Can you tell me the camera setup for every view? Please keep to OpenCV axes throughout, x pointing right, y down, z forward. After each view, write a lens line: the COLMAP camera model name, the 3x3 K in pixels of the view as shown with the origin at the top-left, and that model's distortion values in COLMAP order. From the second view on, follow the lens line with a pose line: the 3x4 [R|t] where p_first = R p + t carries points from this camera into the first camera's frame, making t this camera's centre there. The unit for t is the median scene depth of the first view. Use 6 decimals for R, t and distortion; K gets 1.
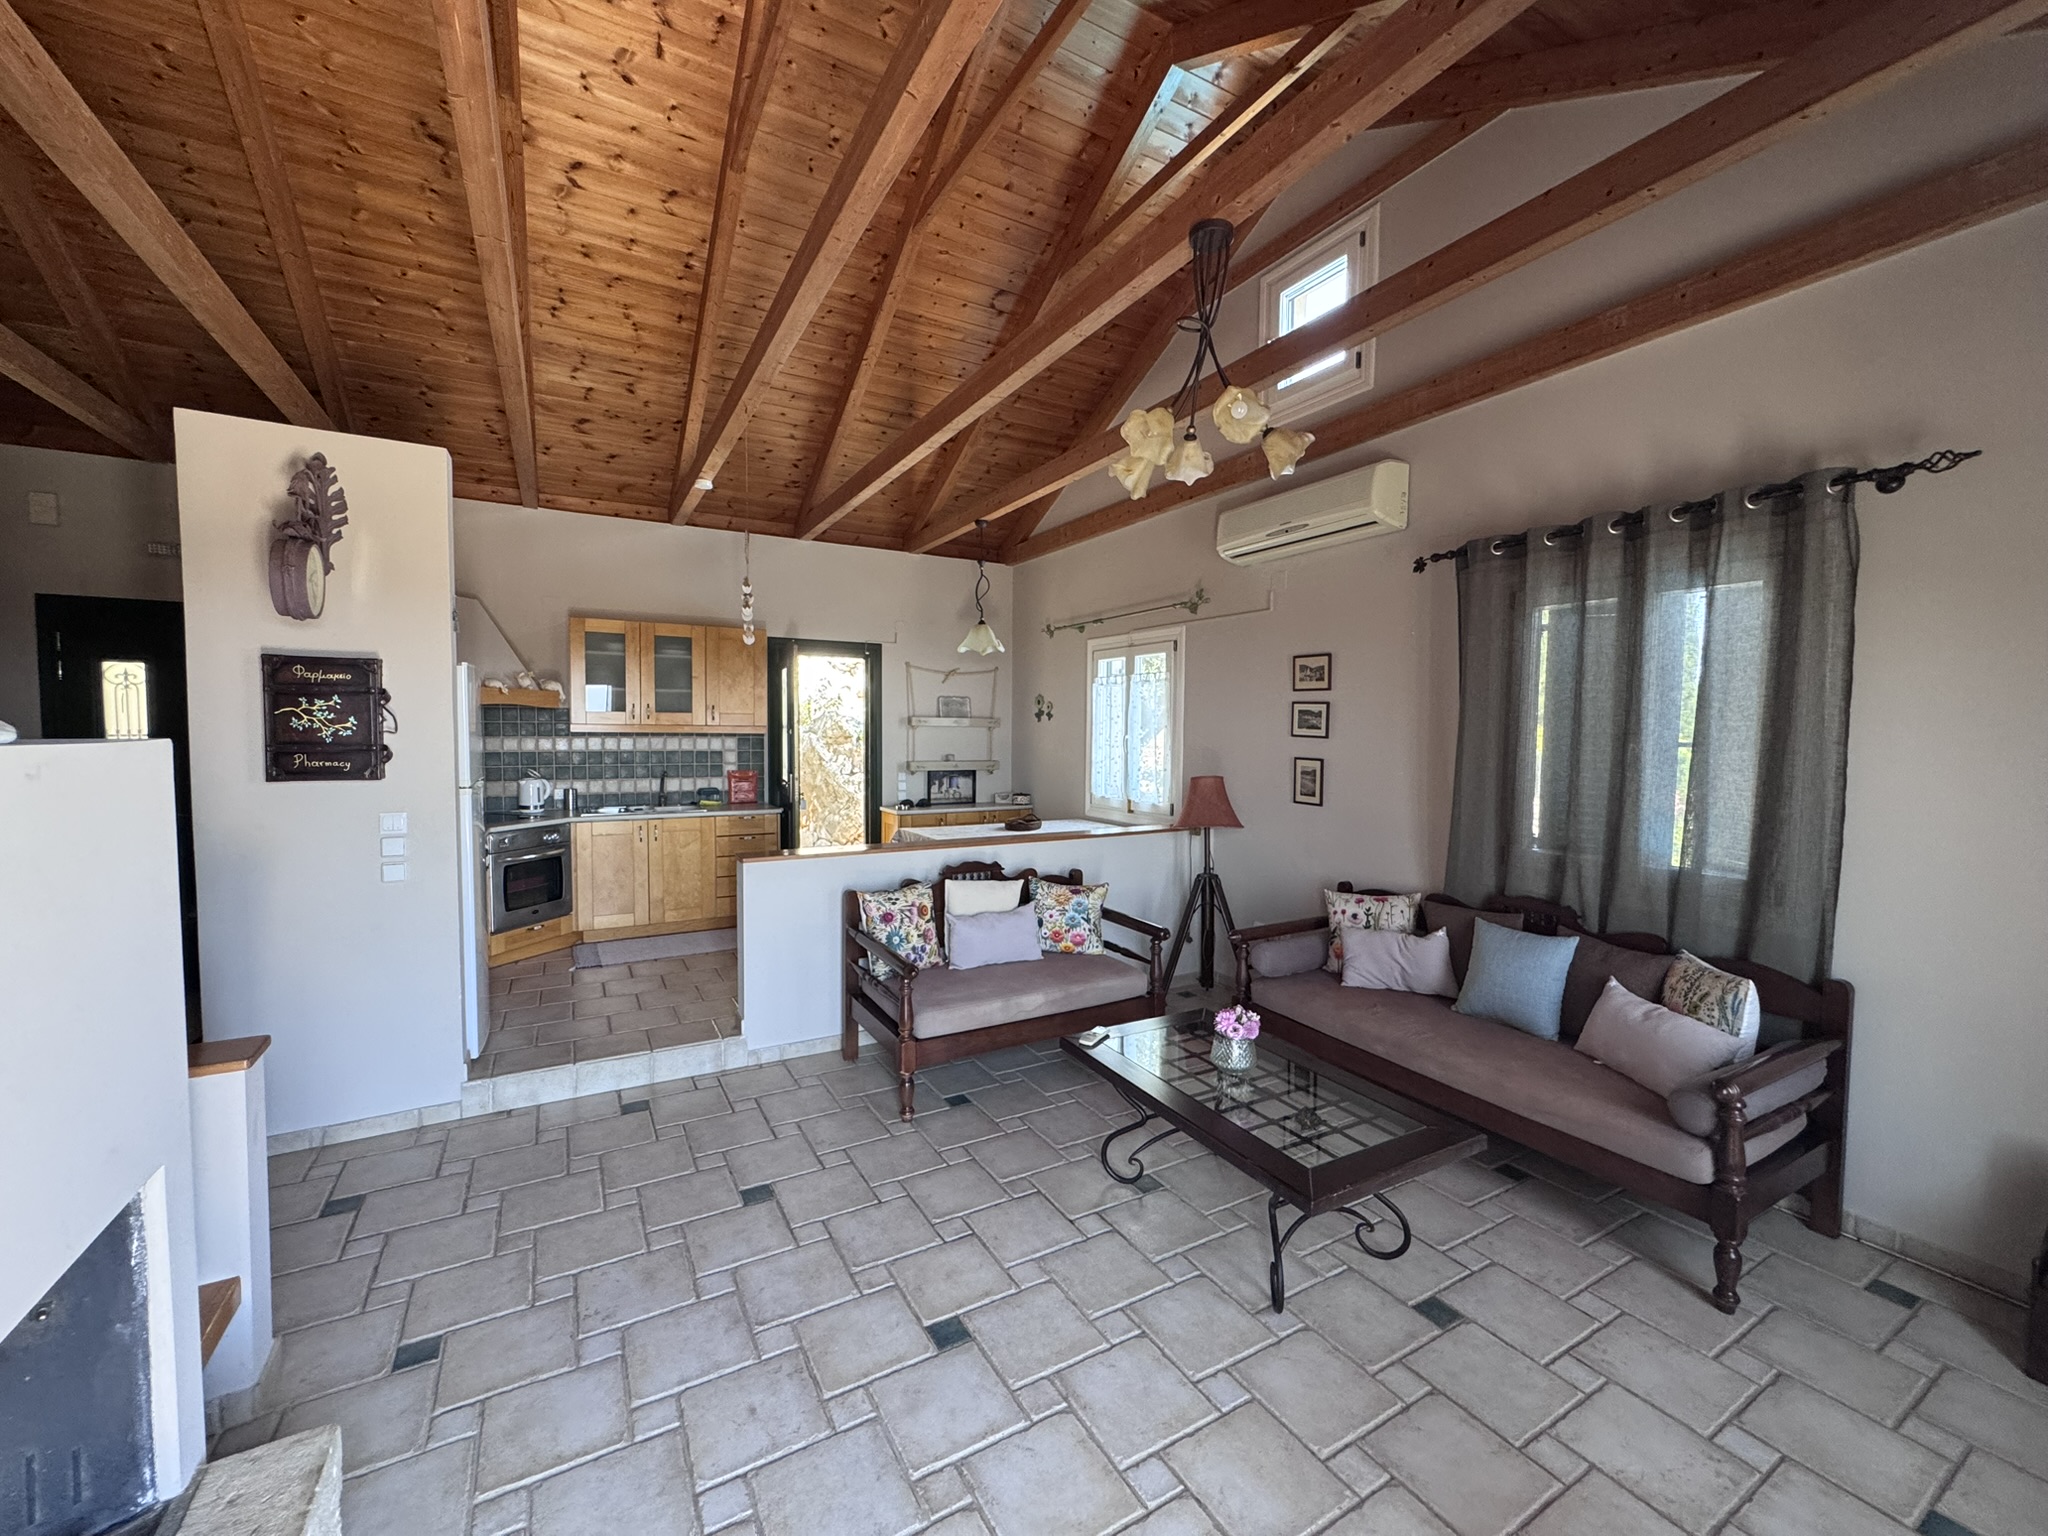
lens RADIAL K [[818.7, 0, 1023.9], [0, 818.7, 770.6], [0, 0, 1]] dist [-0.002840, 0.000370]
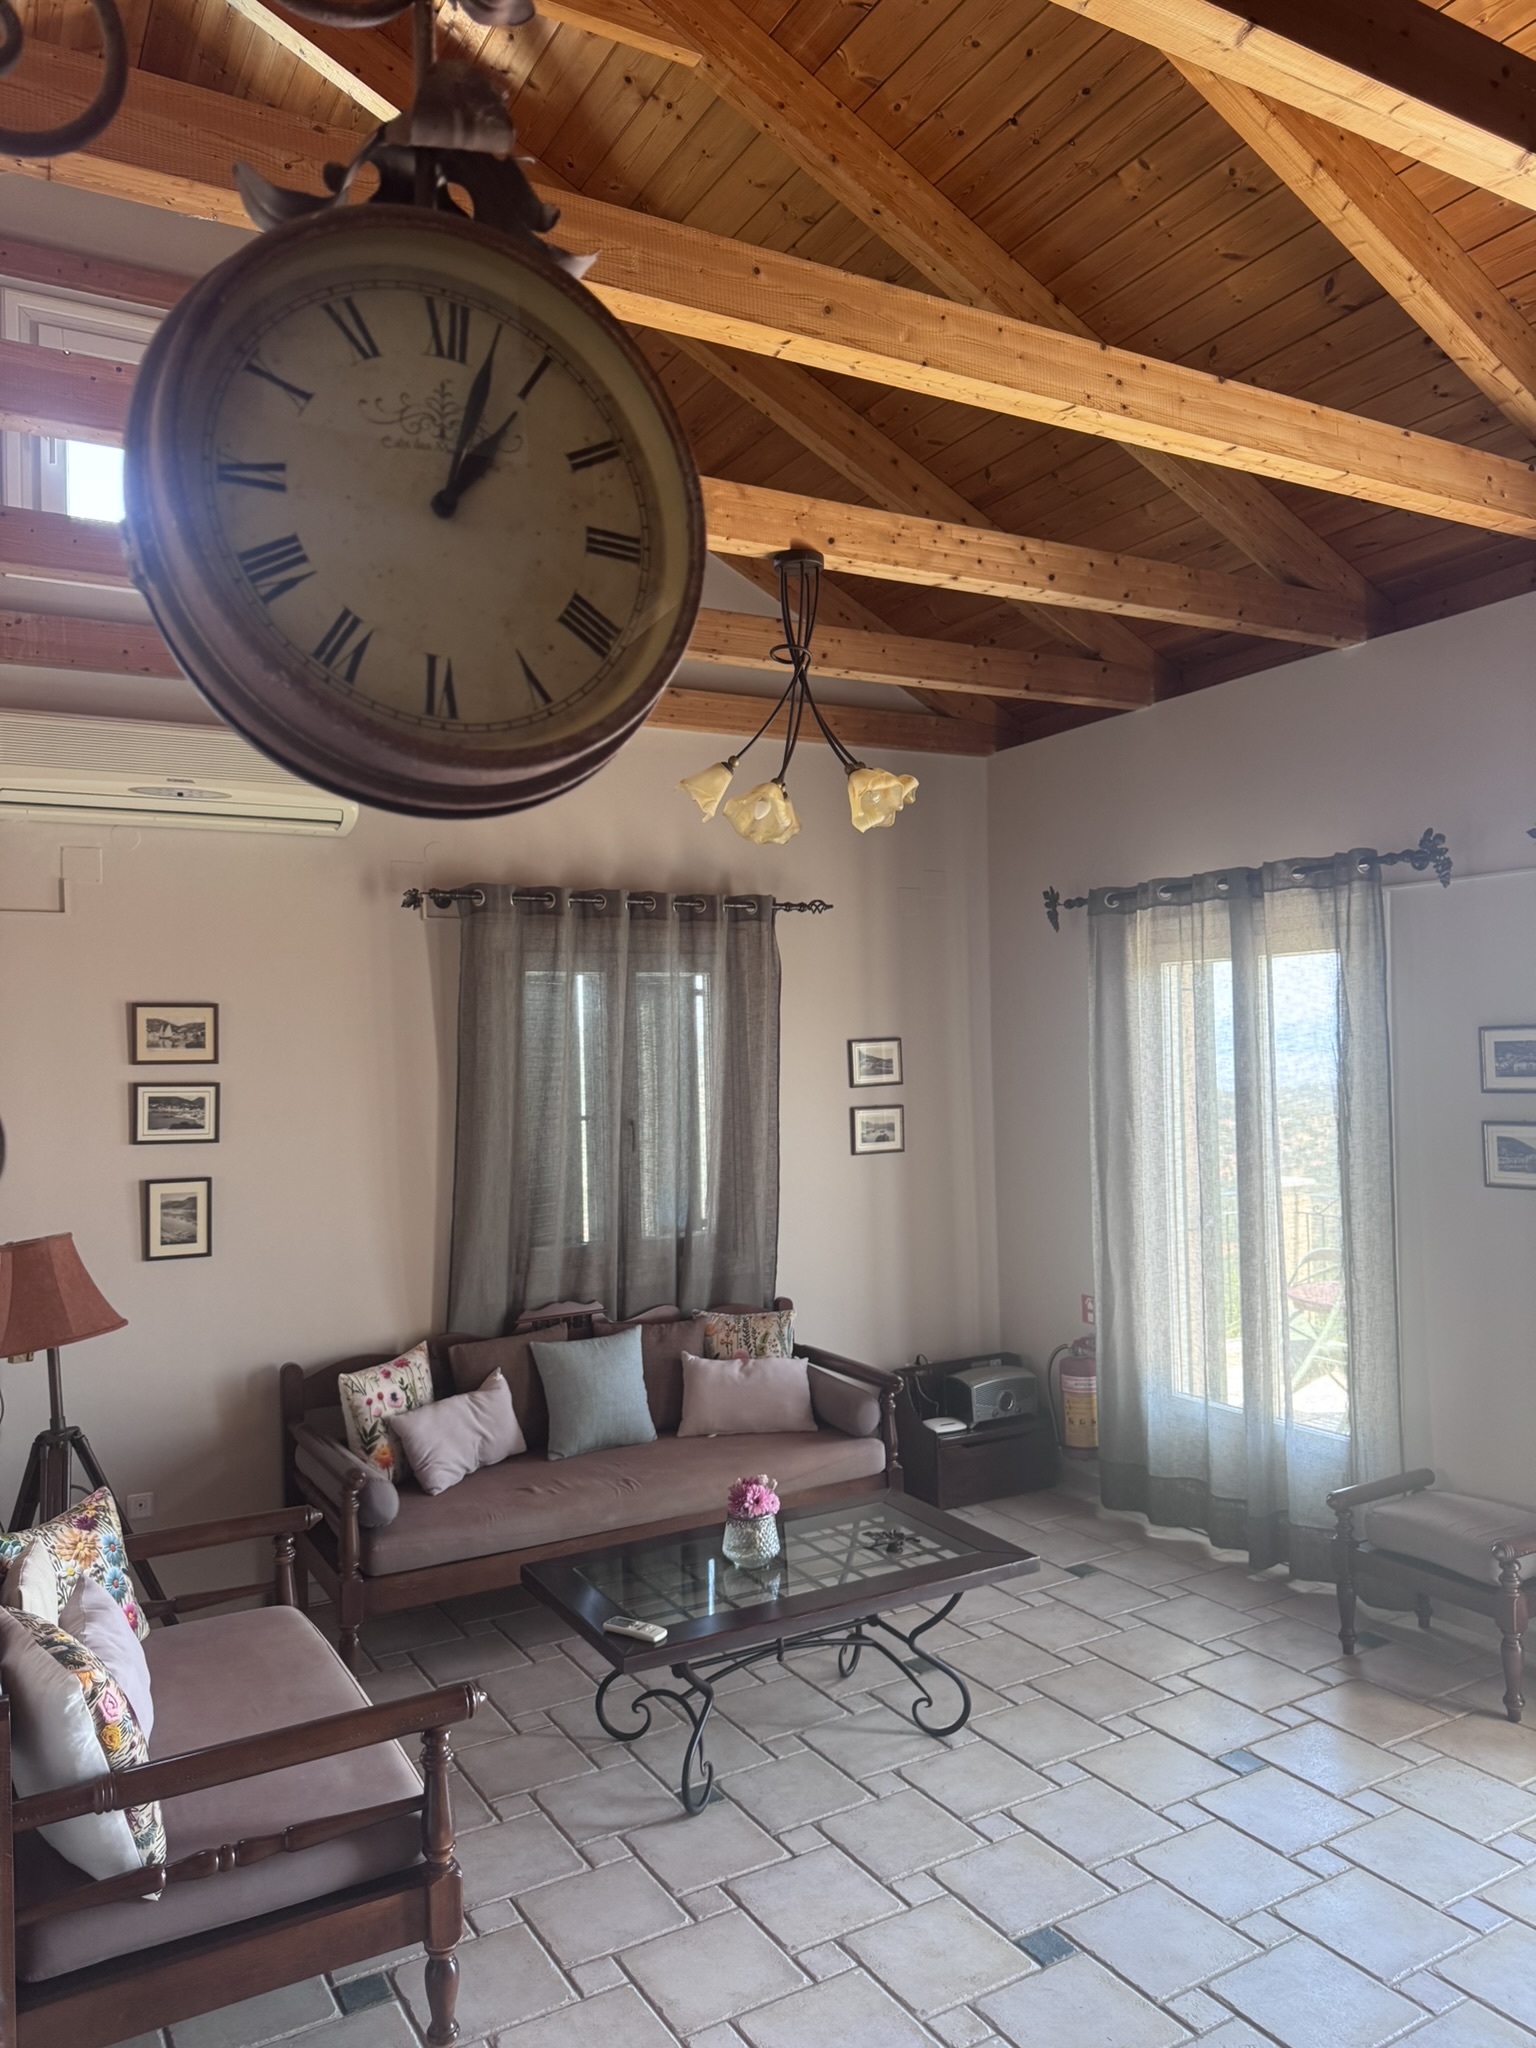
lens RADIAL K [[1443.3, 0, 766.1], [0, 1443.3, 1036.9], [0, 0, 1]] dist [0.073564, -0.104115]
pose [[-0.011061, -0.001750, 0.999937, -0.836162], [0.078974, 0.996873, 0.002618, -0.102851], [-0.996815, 0.078998, -0.010888, 0.699187]]
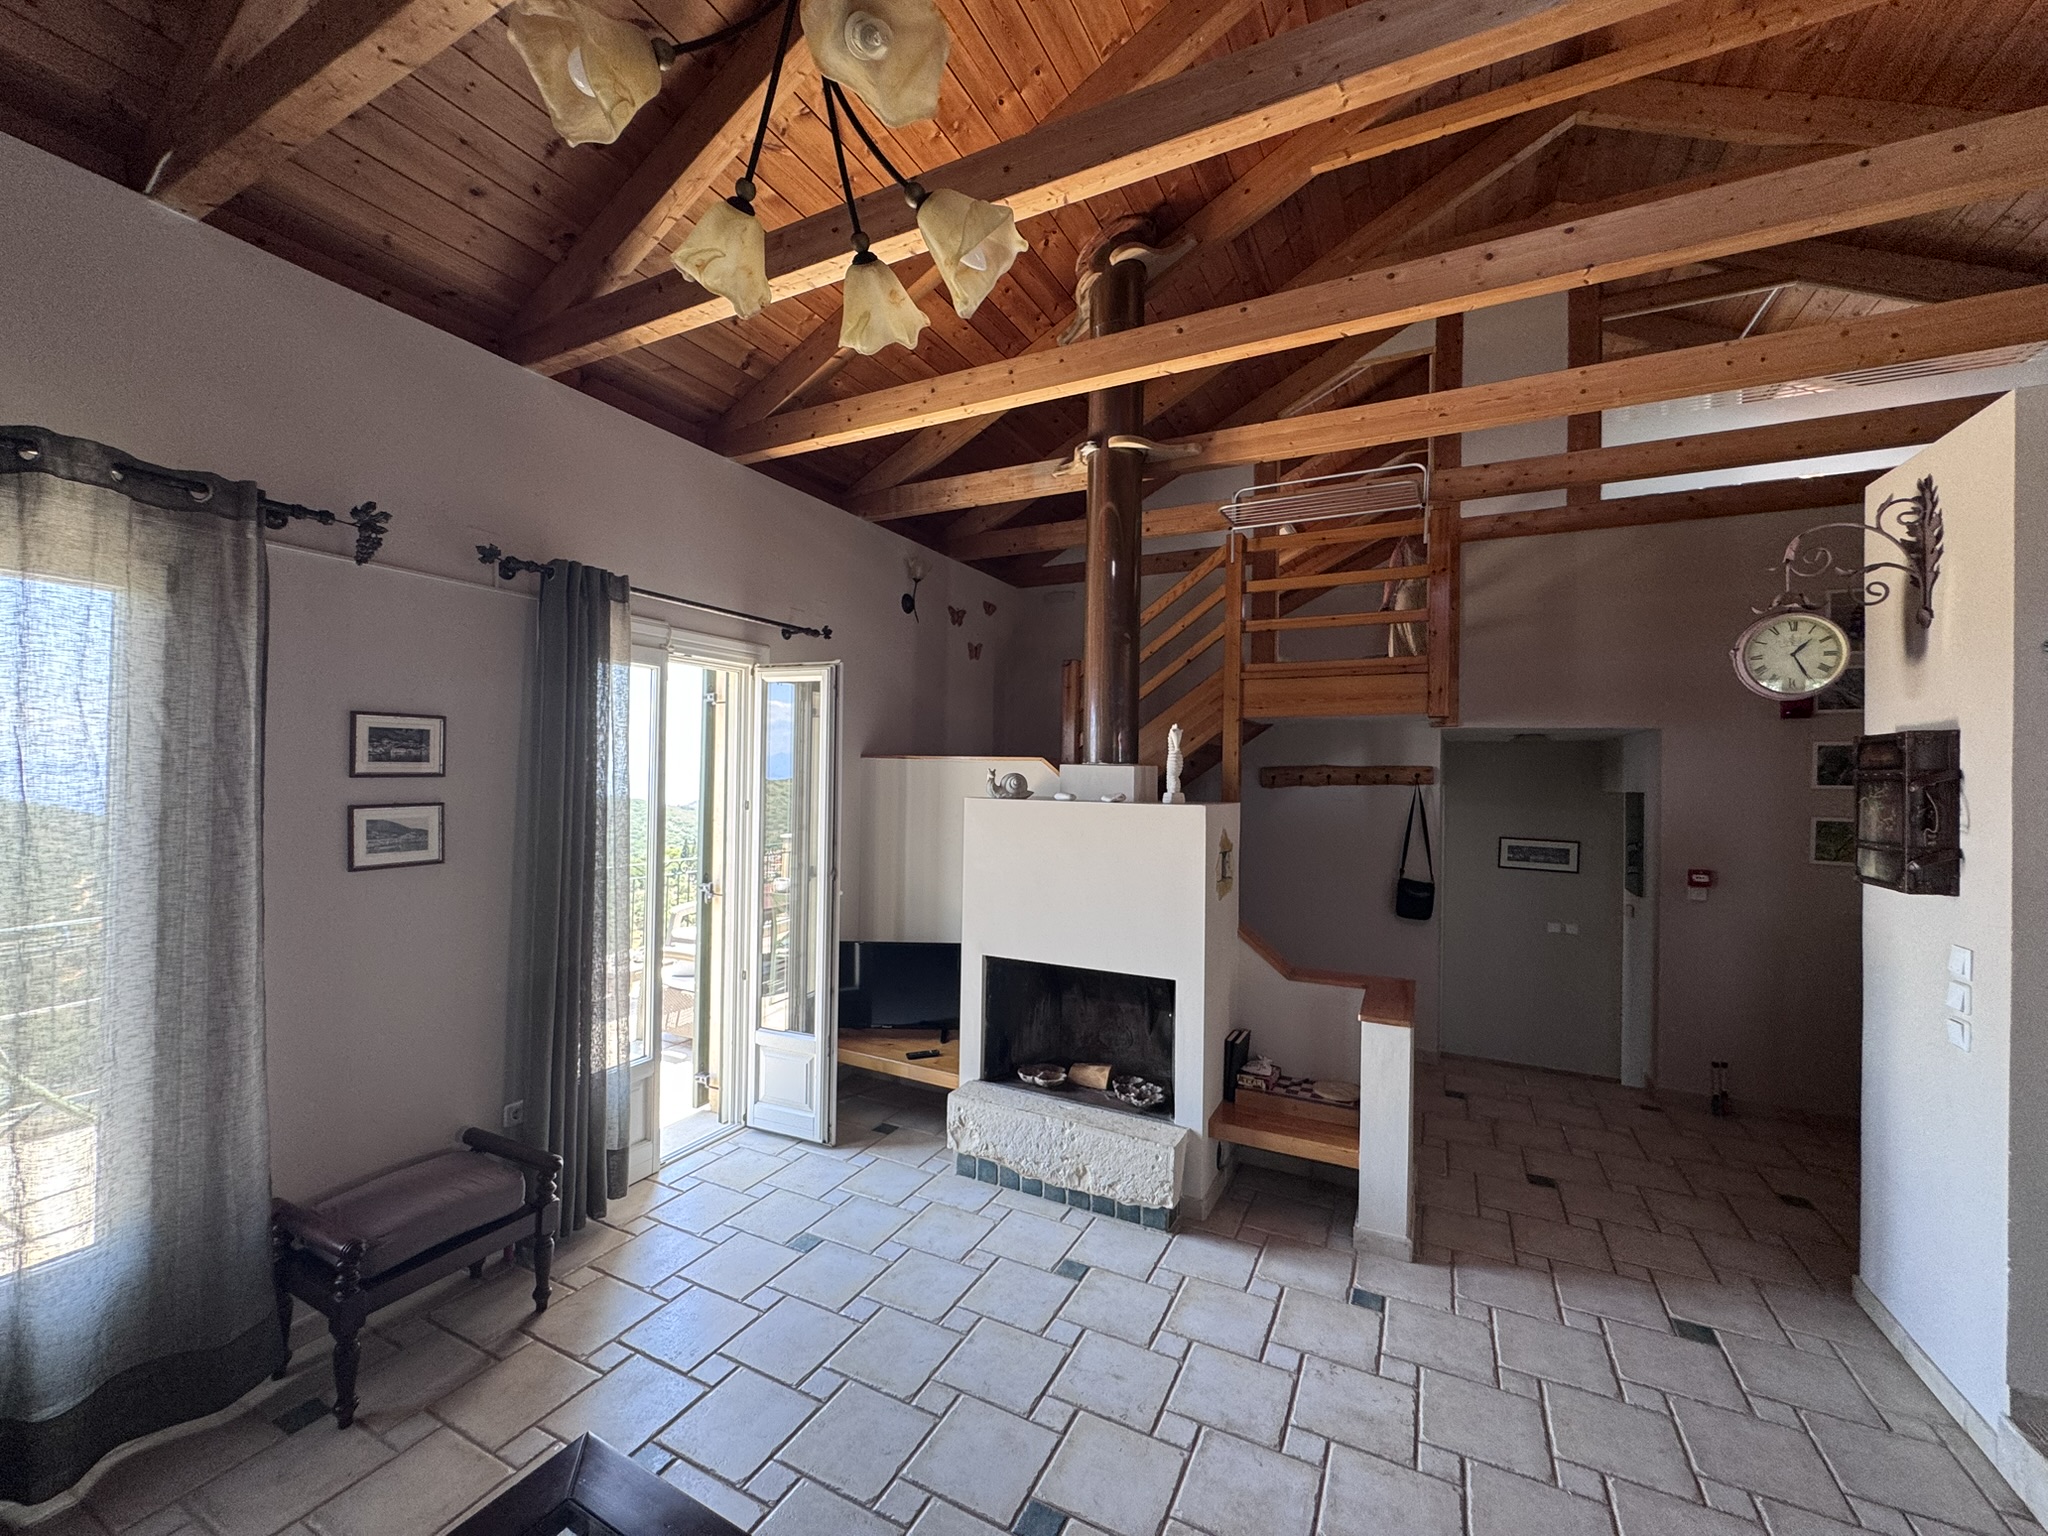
lens RADIAL K [[818.7, 0, 1023.9], [0, 818.7, 770.6], [0, 0, 1]] dist [-0.002840, 0.000370]
pose [[-0.837064, -0.024987, -0.546533, 0.232003], [-0.052706, 0.997993, 0.035097, -0.066434], [0.544560, 0.058184, -0.836701, 0.955480]]
